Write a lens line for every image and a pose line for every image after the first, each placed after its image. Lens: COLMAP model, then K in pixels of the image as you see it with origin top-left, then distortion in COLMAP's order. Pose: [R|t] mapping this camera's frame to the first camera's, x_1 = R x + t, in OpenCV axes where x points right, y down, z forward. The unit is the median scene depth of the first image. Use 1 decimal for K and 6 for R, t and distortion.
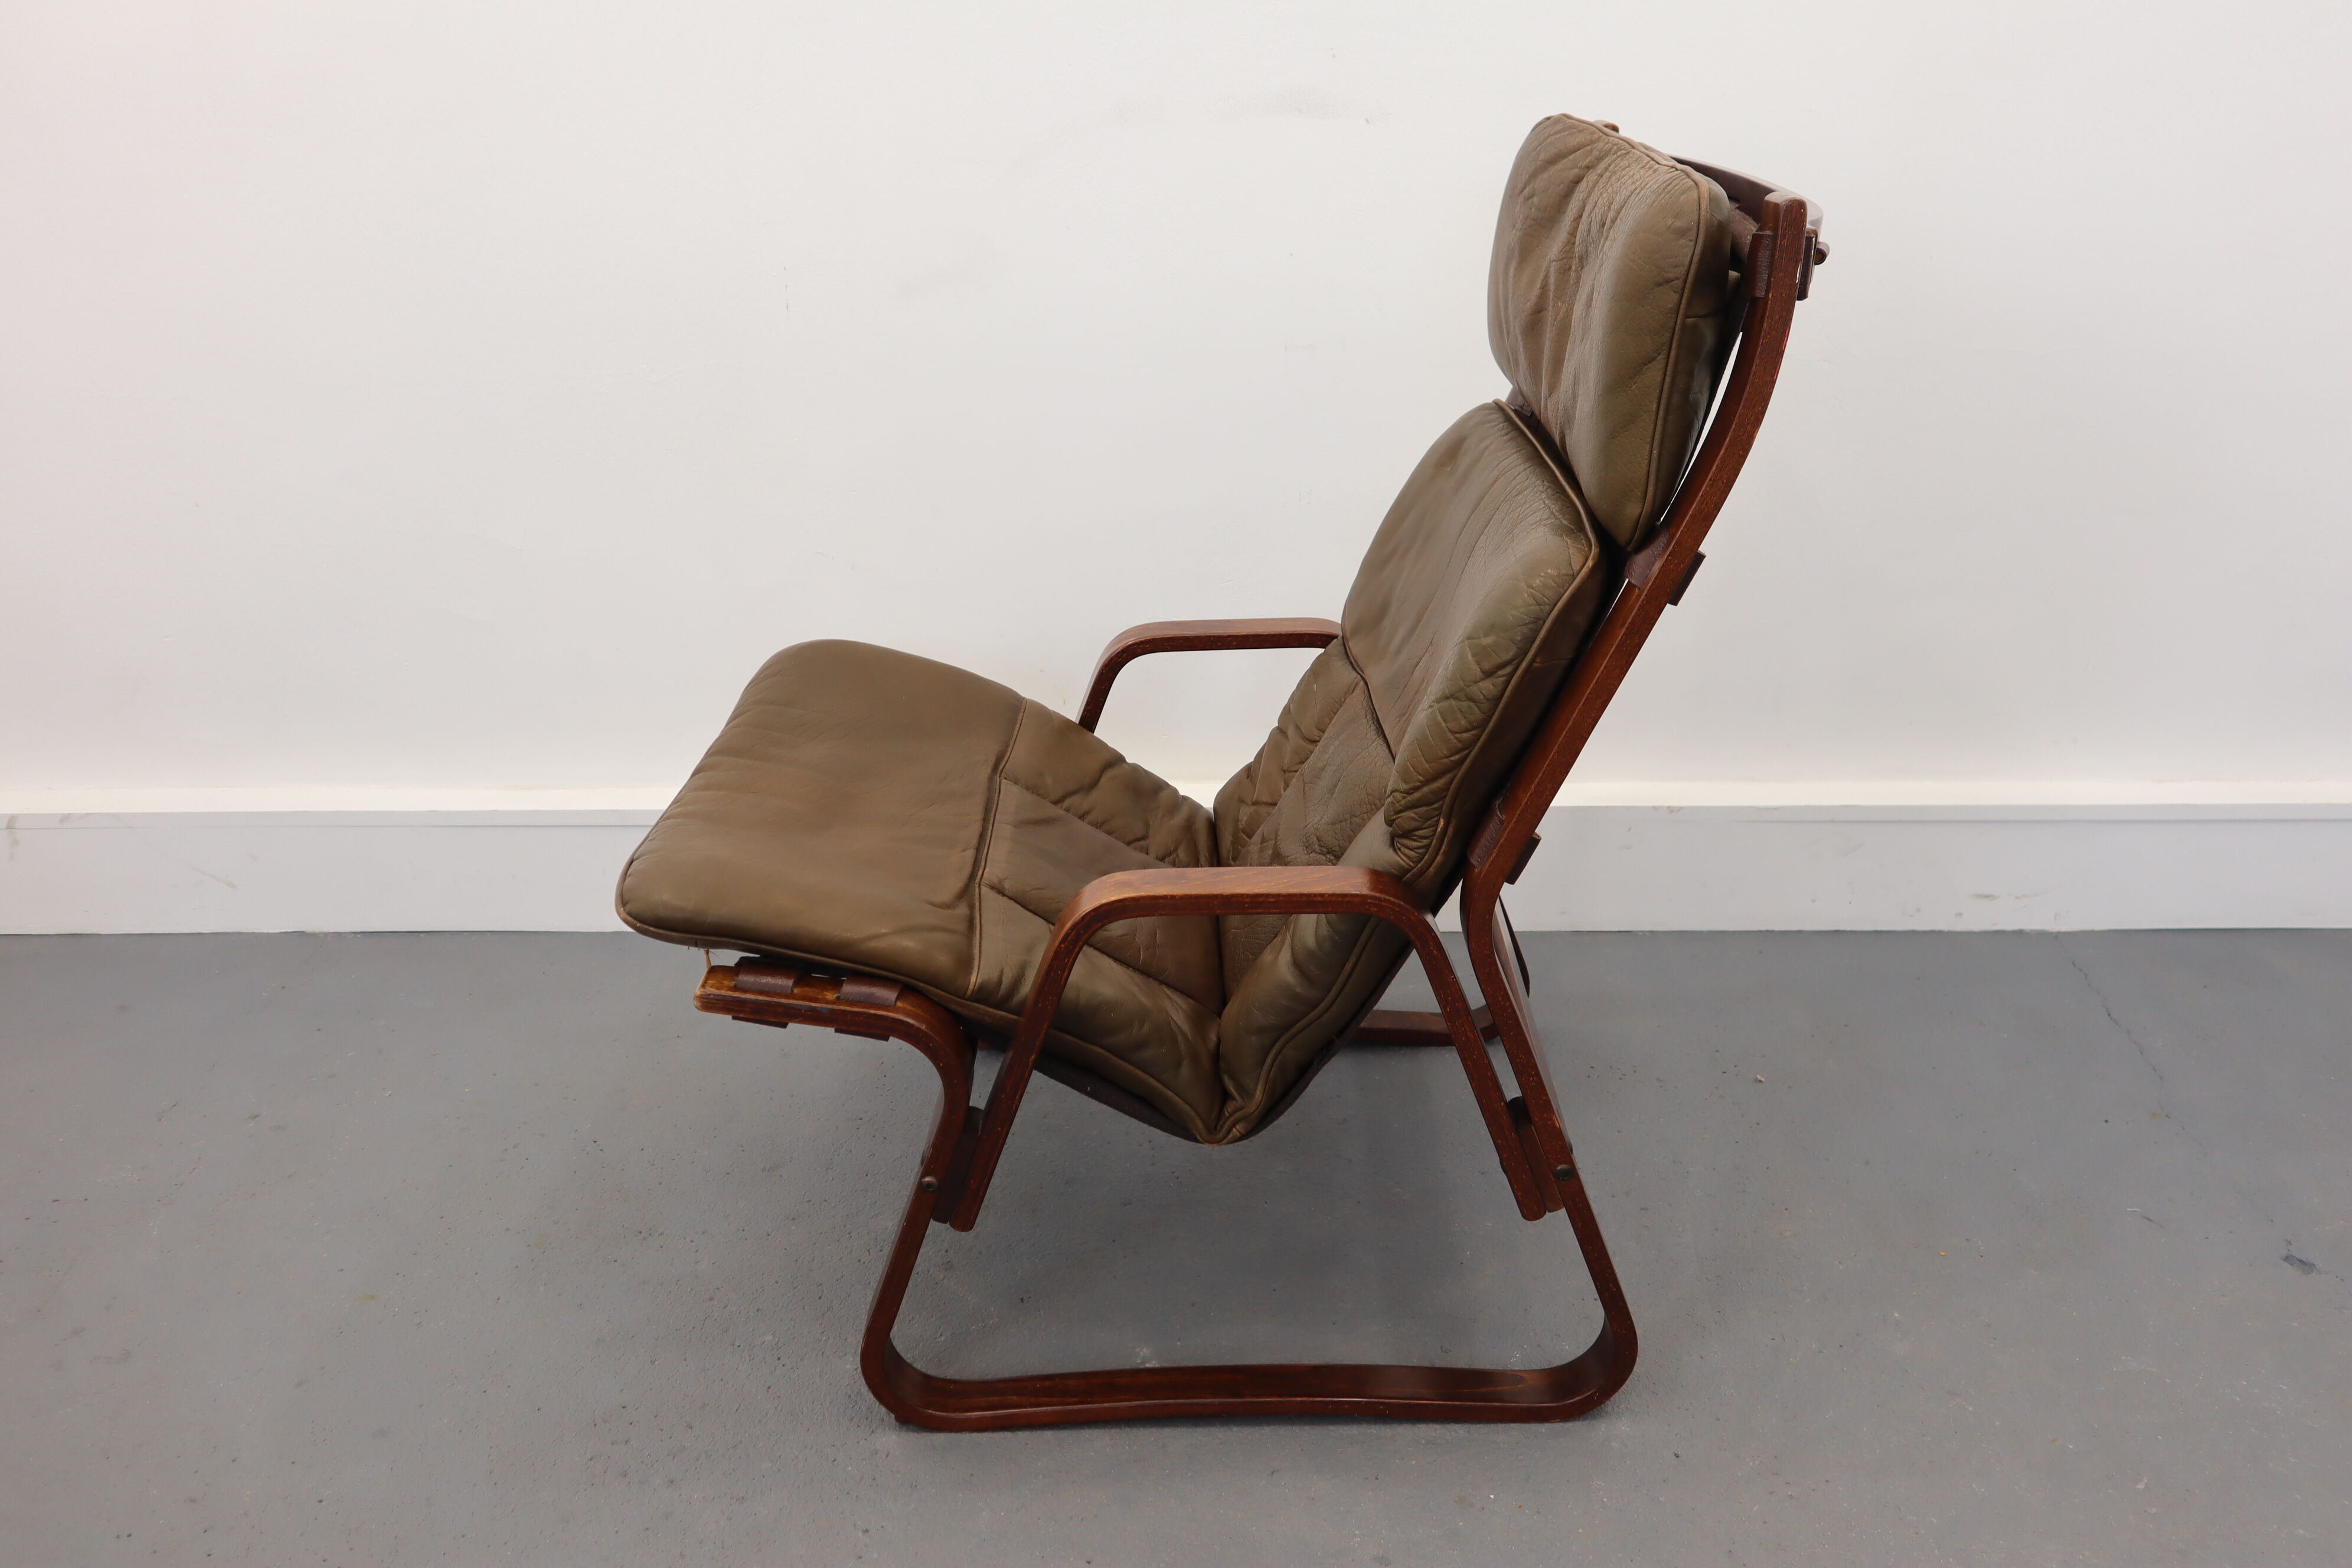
lens RADIAL K [[2037.1, 0, 1182.8], [0, 2037.1, 772.5], [0, 0, 1]] dist [-0.045618, 0.055628]
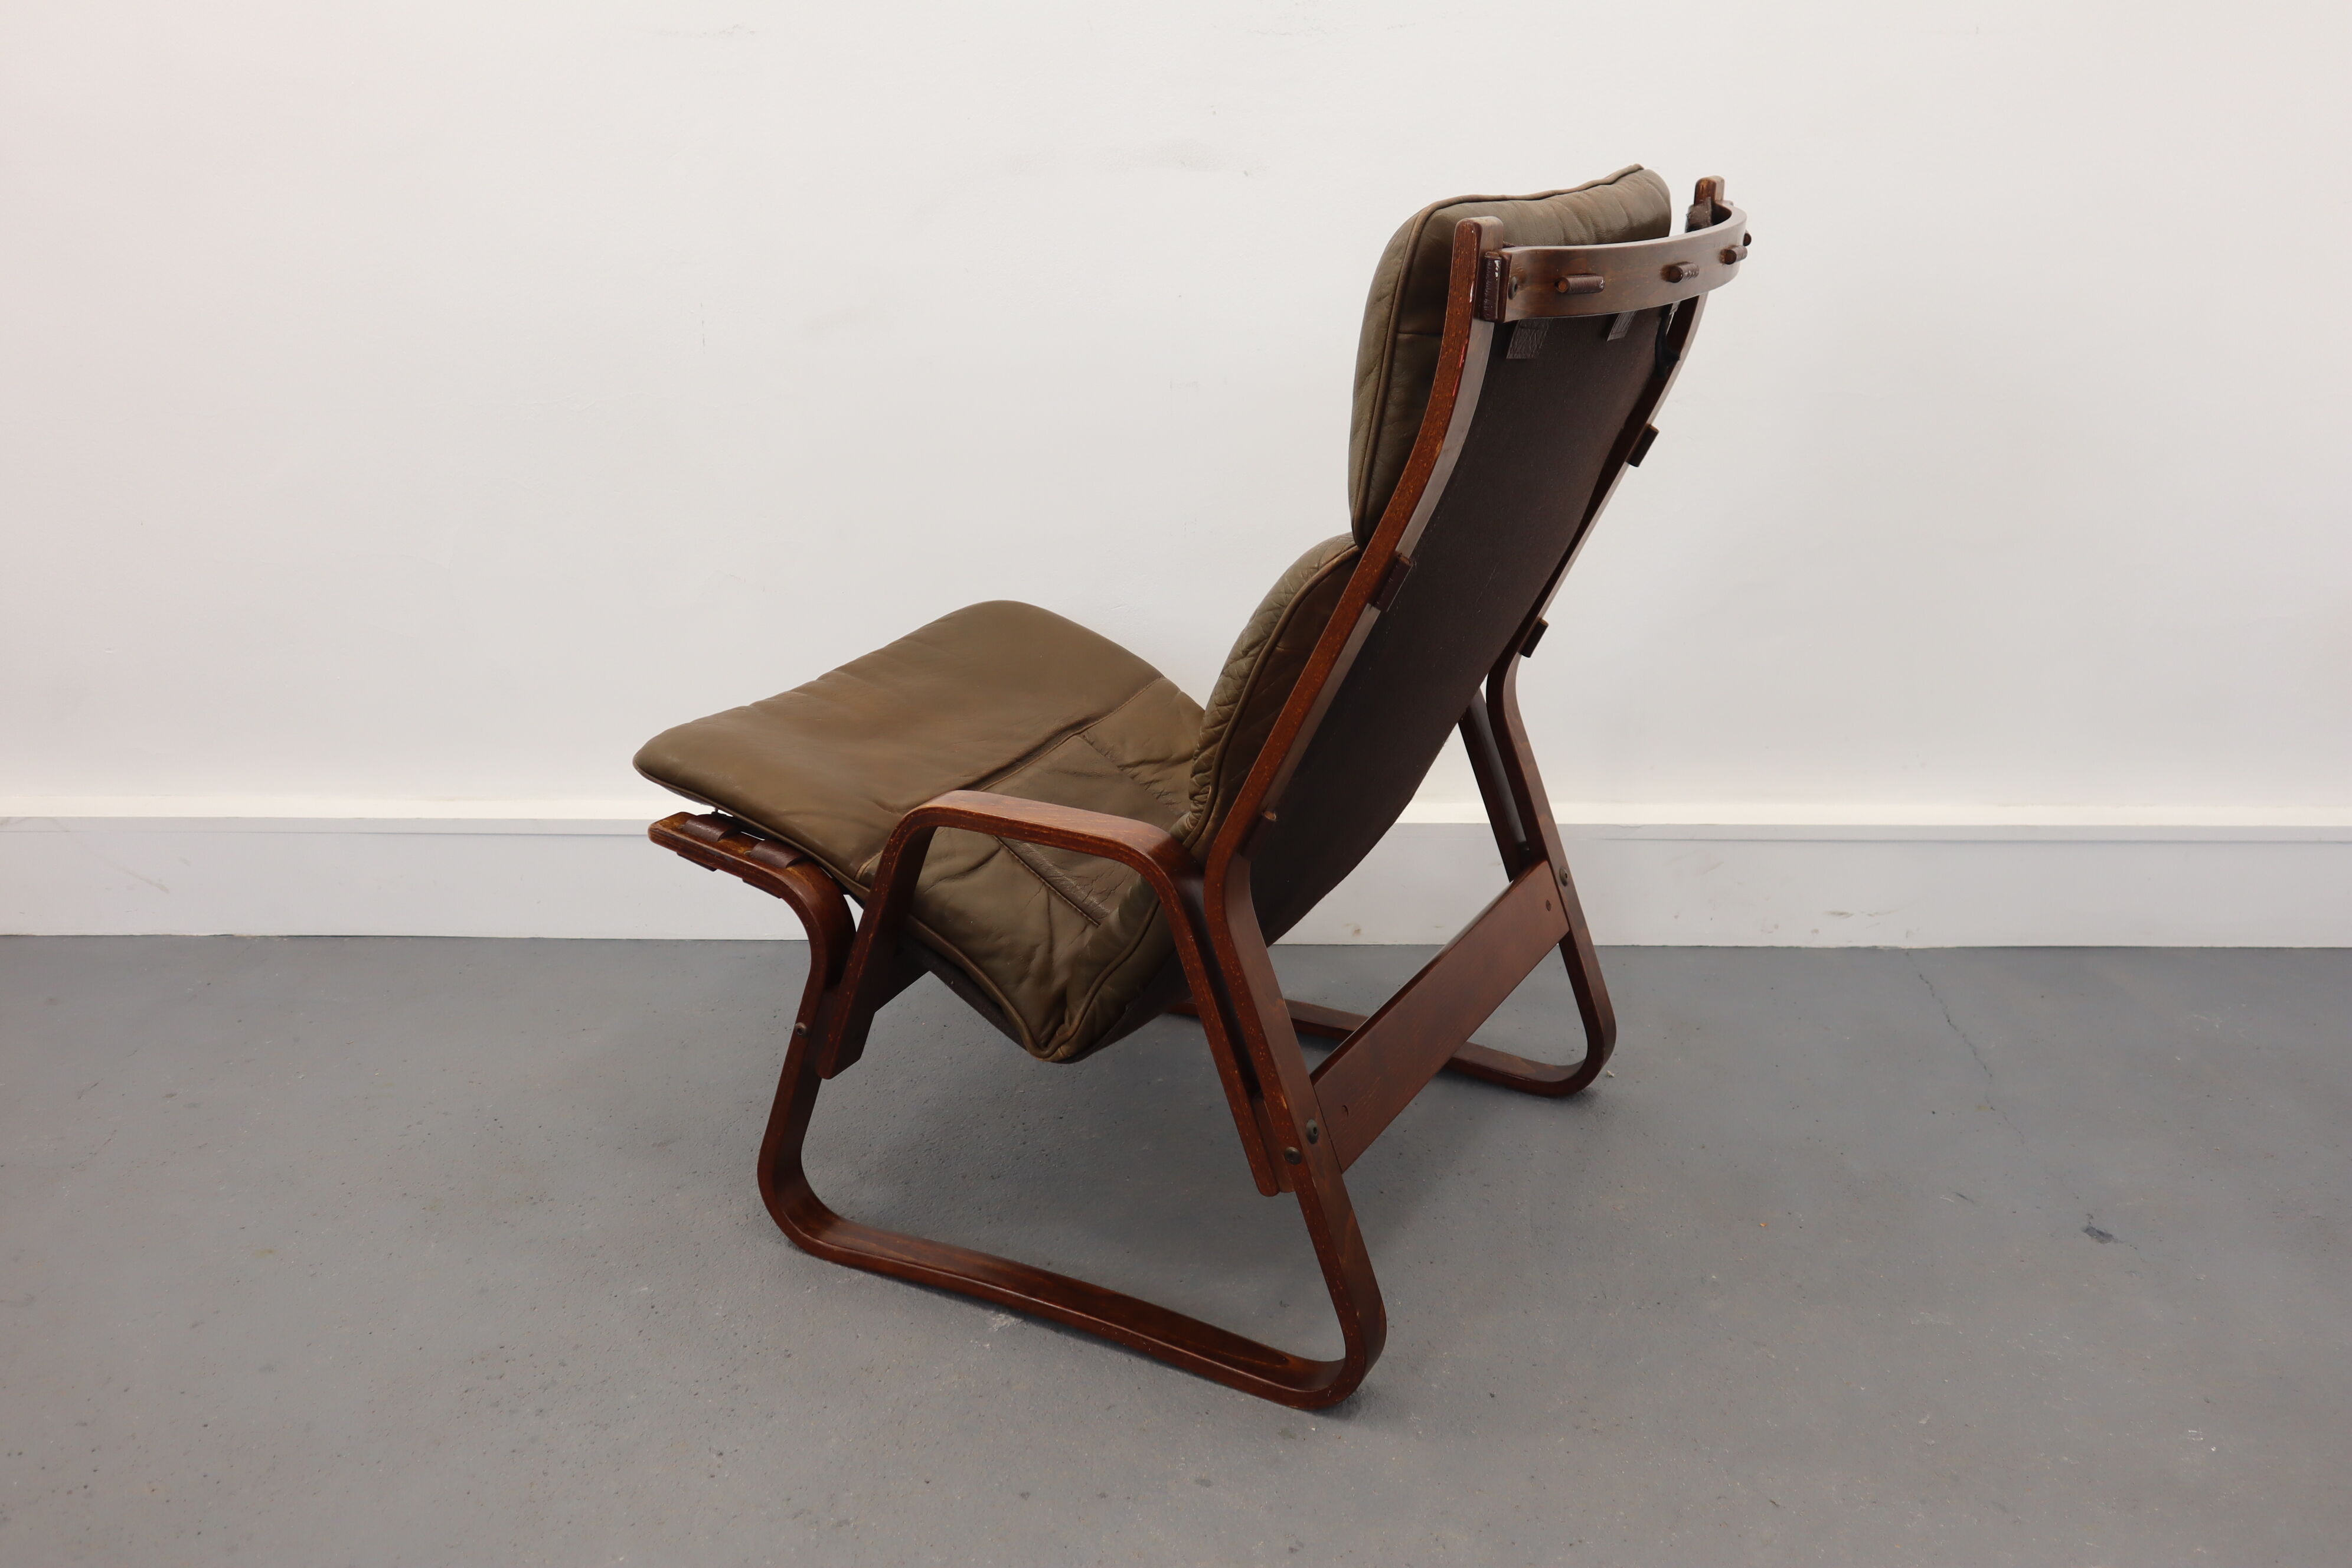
lens RADIAL K [[2037.1, 0, 1184.7], [0, 2037.1, 778.1], [0, 0, 1]] dist [-0.045618, 0.055628]
pose [[0.999899, 0.010783, 0.009252, 0.053645], [-0.010316, 0.998739, -0.049137, 0.053006], [-0.009770, 0.049037, 0.998749, -0.056144]]
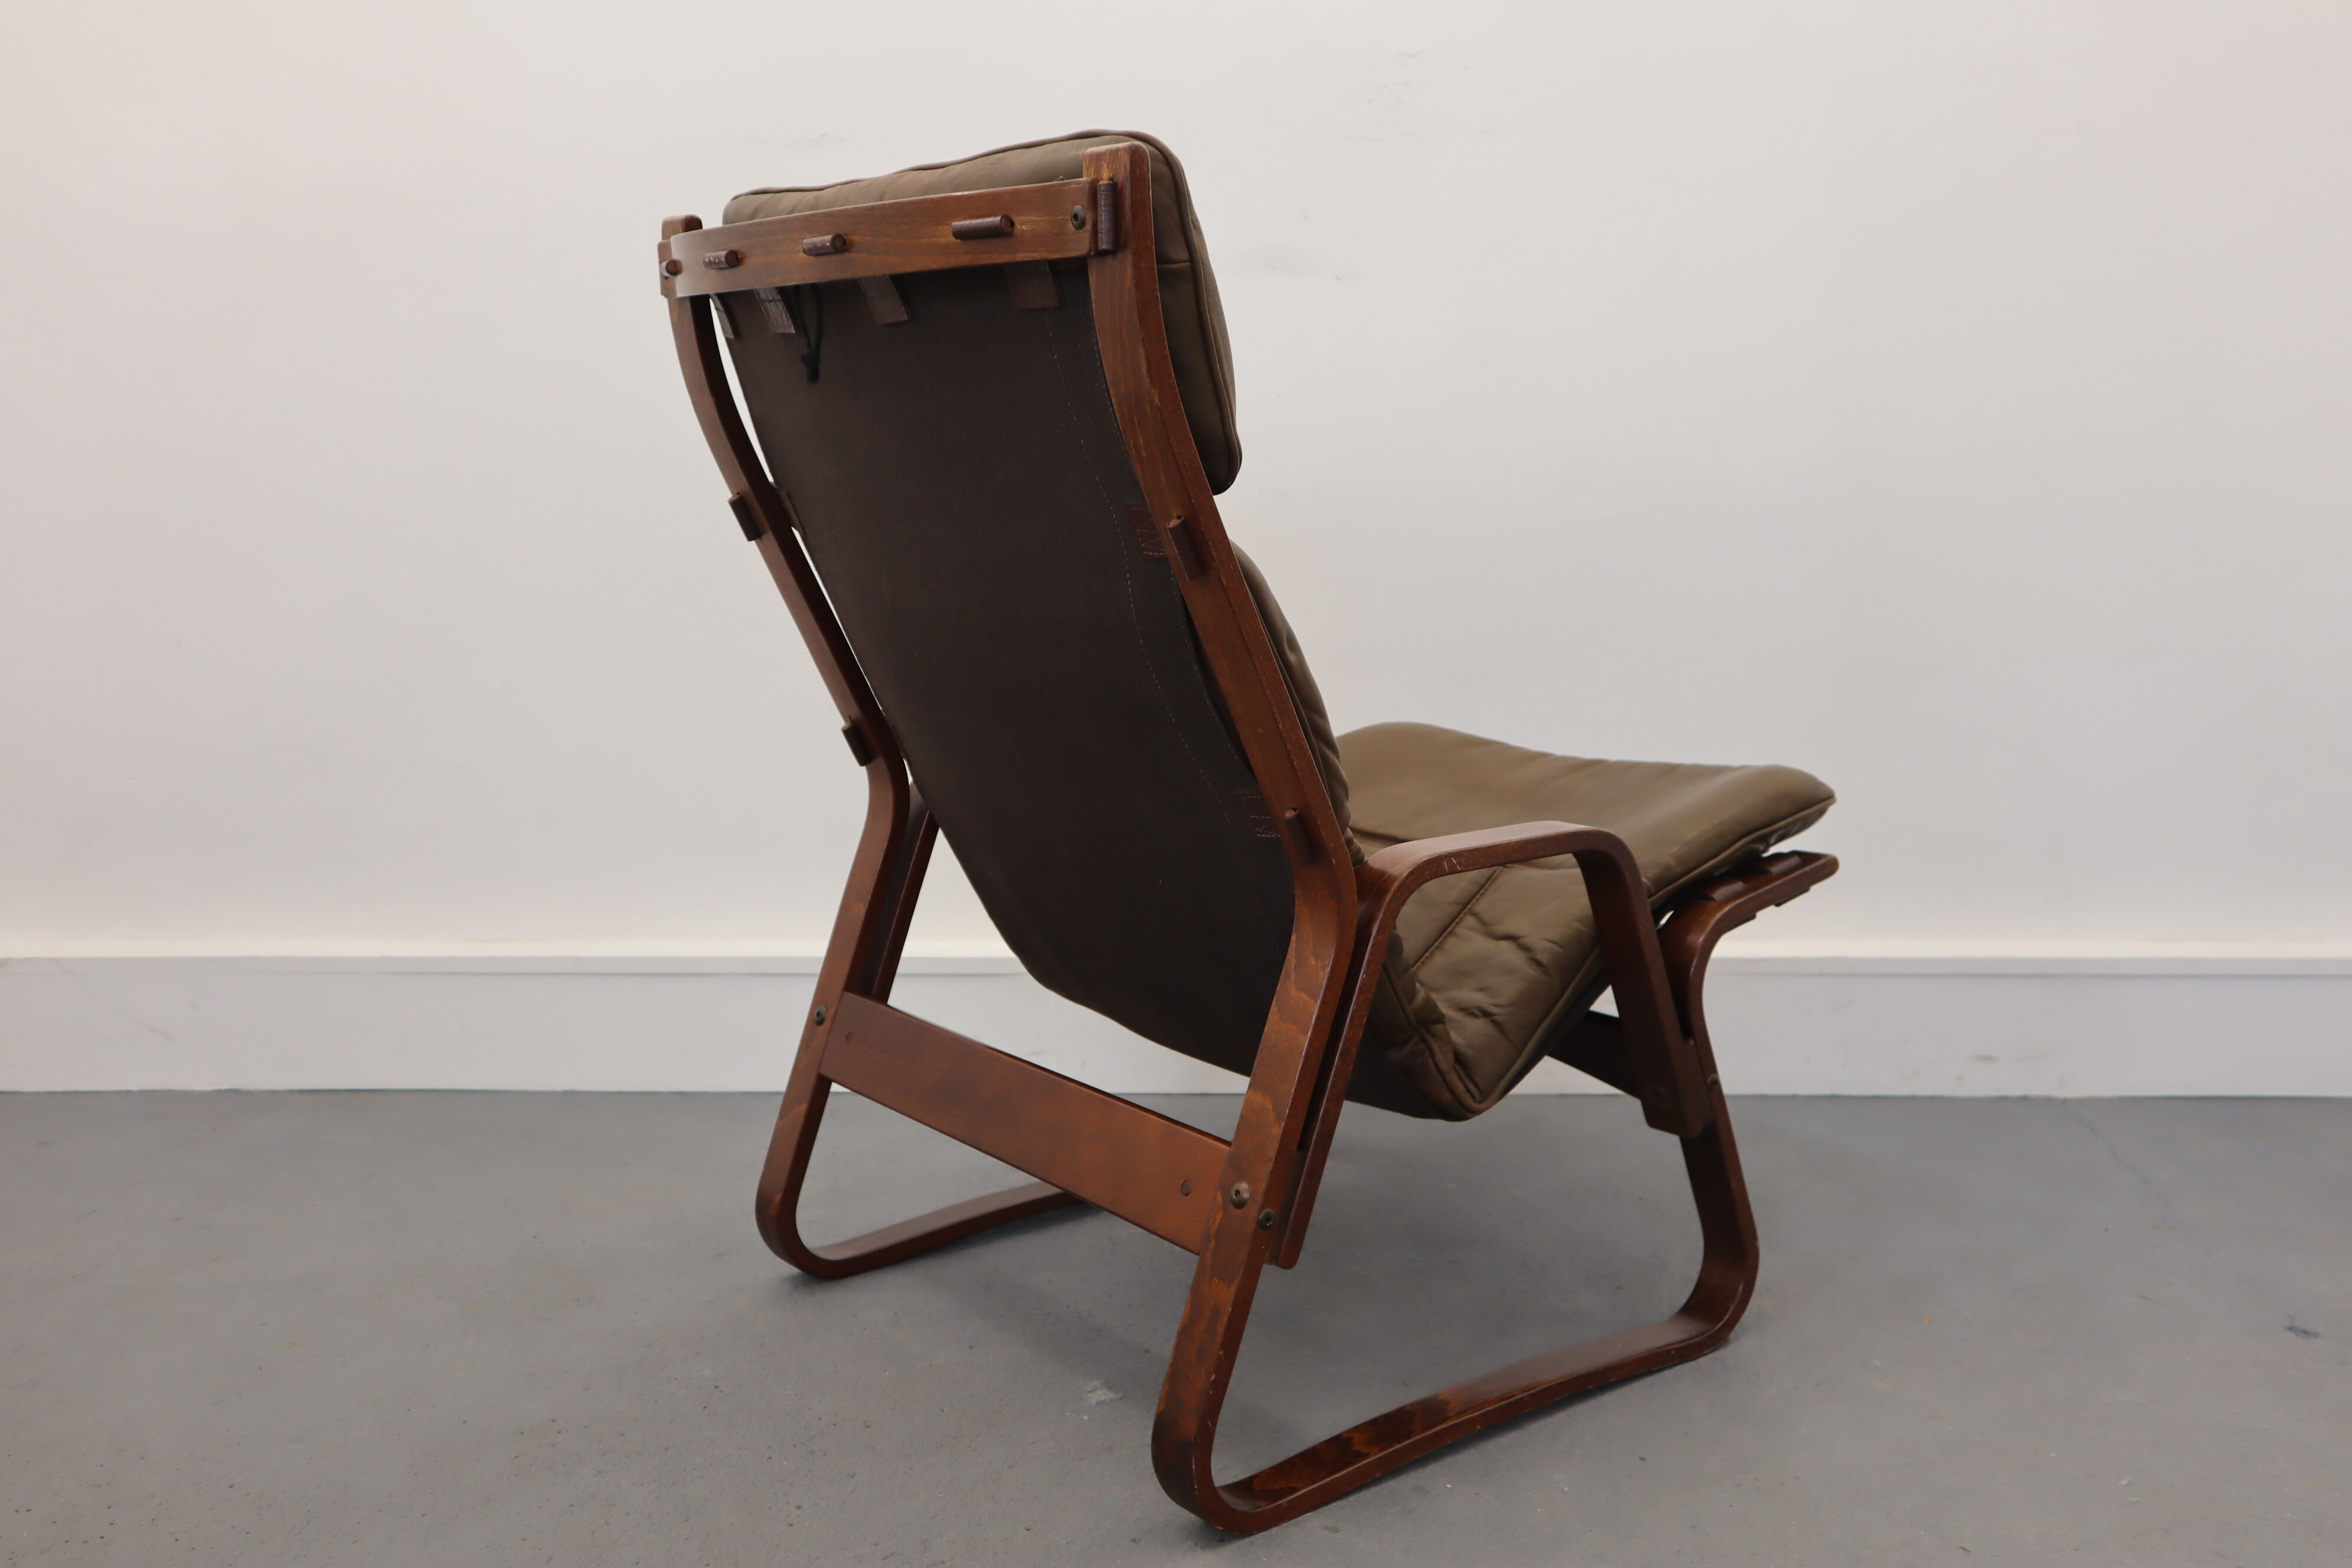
lens RADIAL K [[2260.9, 0, 1183.0], [0, 2260.9, 808.1], [0, 0, 1]] dist [0.015809, 0.000000]
pose [[0.999915, 0.011937, -0.005280, 0.021074], [-0.012779, 0.977639, -0.209901, 0.202136], [0.002656, 0.209950, 0.977708, -0.093465]]
